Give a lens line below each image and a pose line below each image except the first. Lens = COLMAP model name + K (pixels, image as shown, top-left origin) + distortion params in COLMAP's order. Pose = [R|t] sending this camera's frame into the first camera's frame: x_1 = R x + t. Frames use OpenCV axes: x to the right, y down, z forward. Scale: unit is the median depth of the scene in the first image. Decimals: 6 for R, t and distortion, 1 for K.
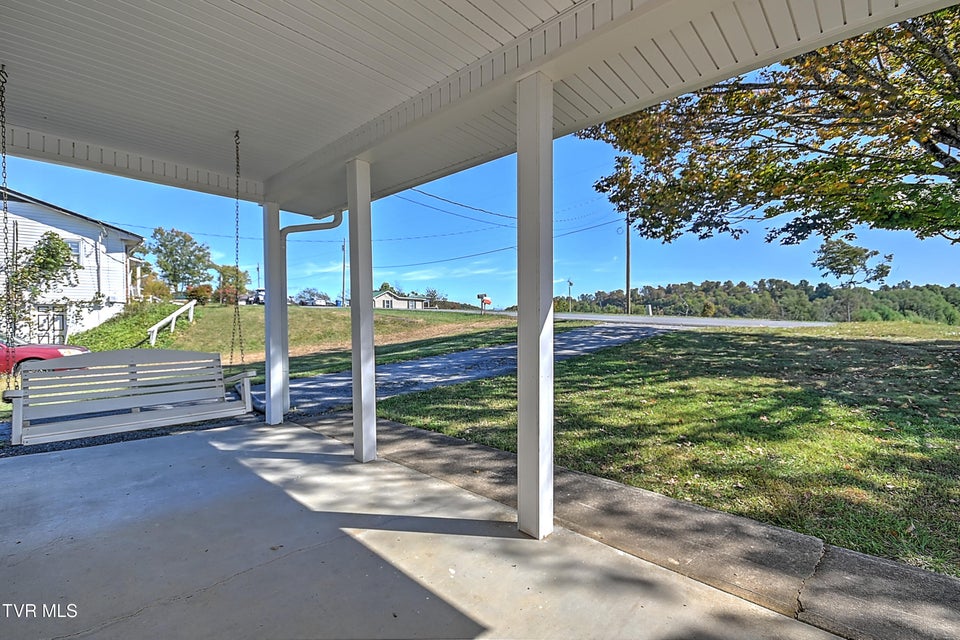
lens RADIAL K [[432.2, 0, 480.0], [0, 432.2, 320.0], [0, 0, 1]] dist [0.025495, -0.012732]
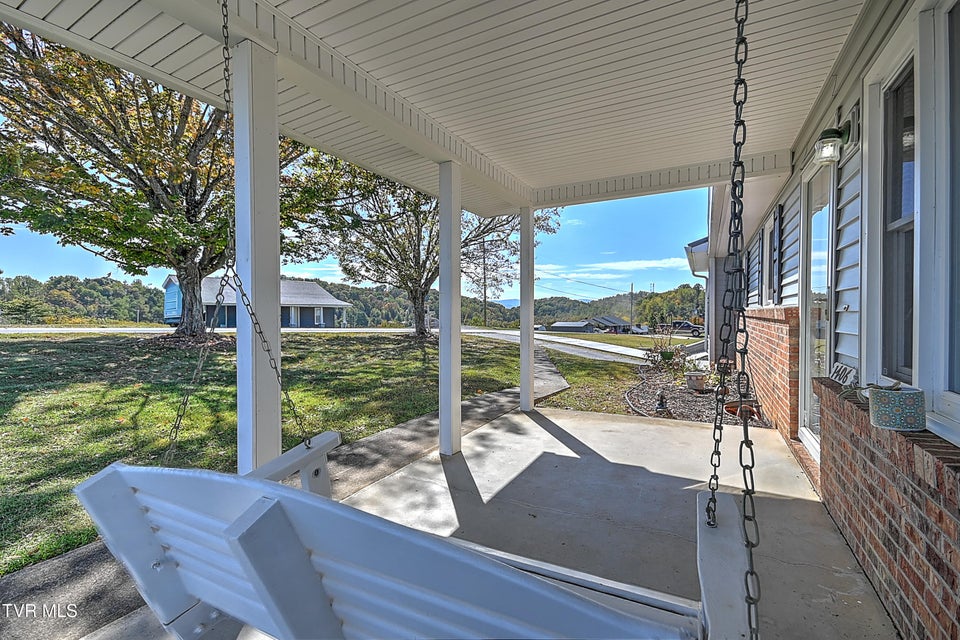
lens RADIAL K [[442.5, 0, 480.0], [0, 442.5, 320.0], [0, 0, 1]] dist [0.014465, 0.000117]
pose [[-0.274618, -0.013362, 0.961460, -0.206864], [0.019940, 0.999609, 0.019588, -0.002110], [-0.961347, 0.024551, -0.274245, 0.192680]]
